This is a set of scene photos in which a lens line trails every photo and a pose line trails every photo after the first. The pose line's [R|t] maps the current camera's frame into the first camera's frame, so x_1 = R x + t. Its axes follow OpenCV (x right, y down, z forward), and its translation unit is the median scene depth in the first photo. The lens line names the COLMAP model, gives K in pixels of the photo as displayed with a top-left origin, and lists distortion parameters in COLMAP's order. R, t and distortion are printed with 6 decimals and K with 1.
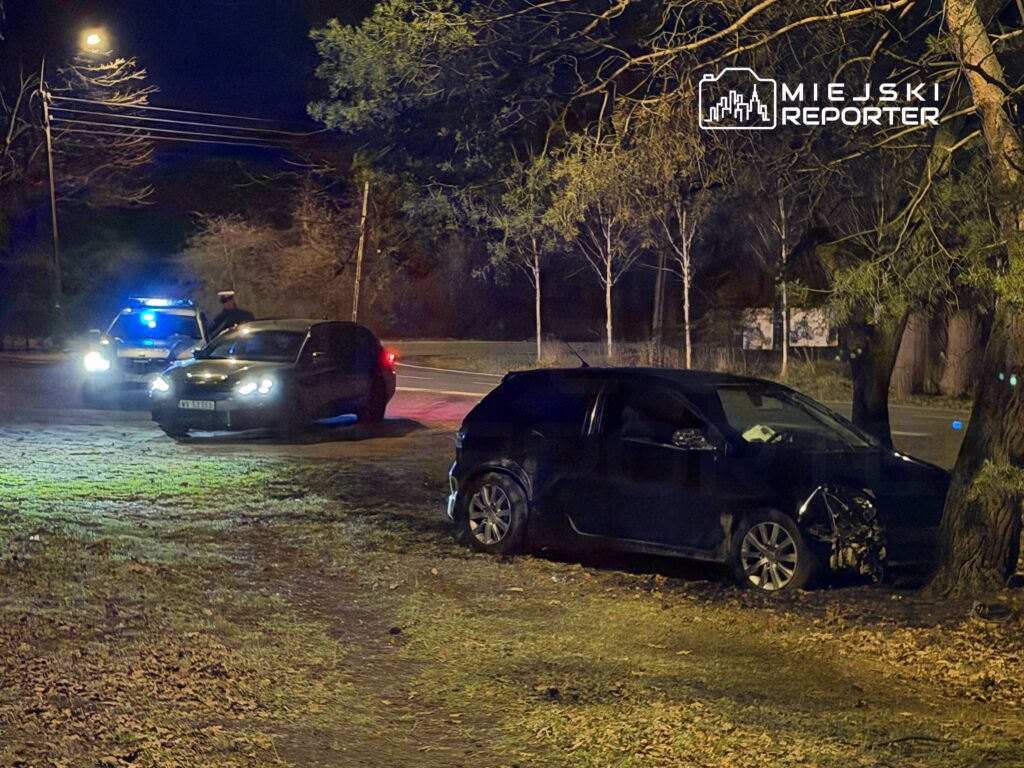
lens RADIAL K [[2404.5, 0, 515.5], [0, 2404.5, 377.8], [0, 0, 1]] dist [0.087818, 0.000000]
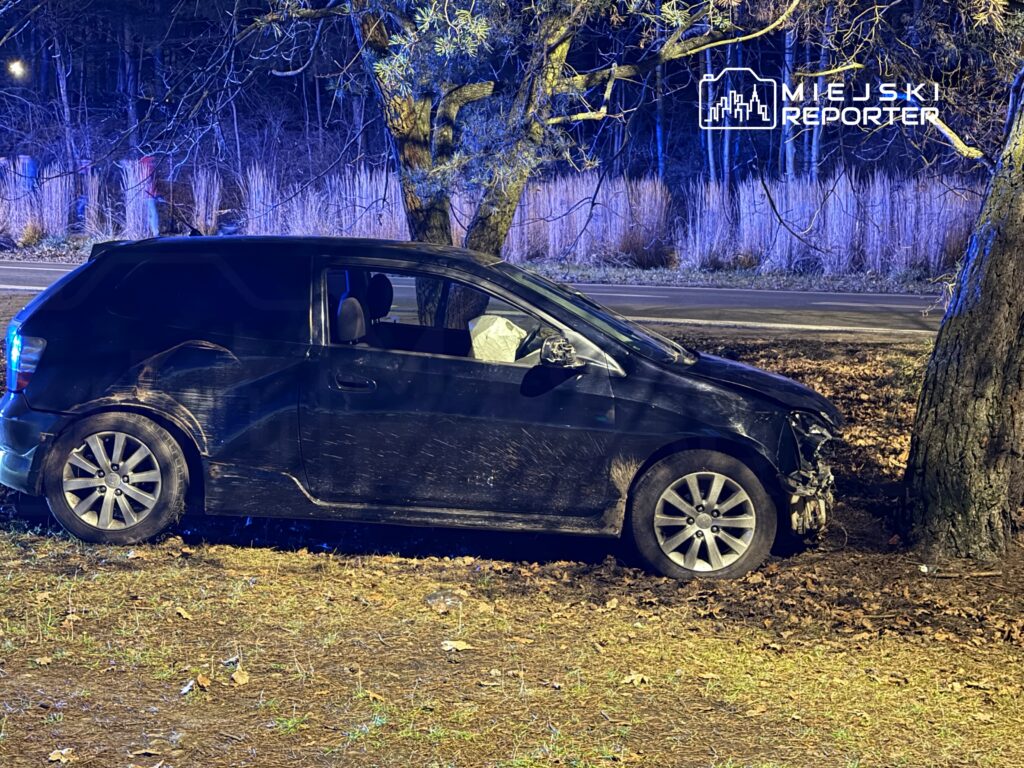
lens RADIAL K [[1621.2, 0, 520.6], [0, 1621.2, 376.8], [0, 0, 1]] dist [0.141531, 0.000000]
pose [[0.751605, -0.067449, 0.656156, -0.205380], [0.004318, 0.995240, 0.097358, -0.009405], [-0.659600, -0.070342, 0.748318, 0.631588]]
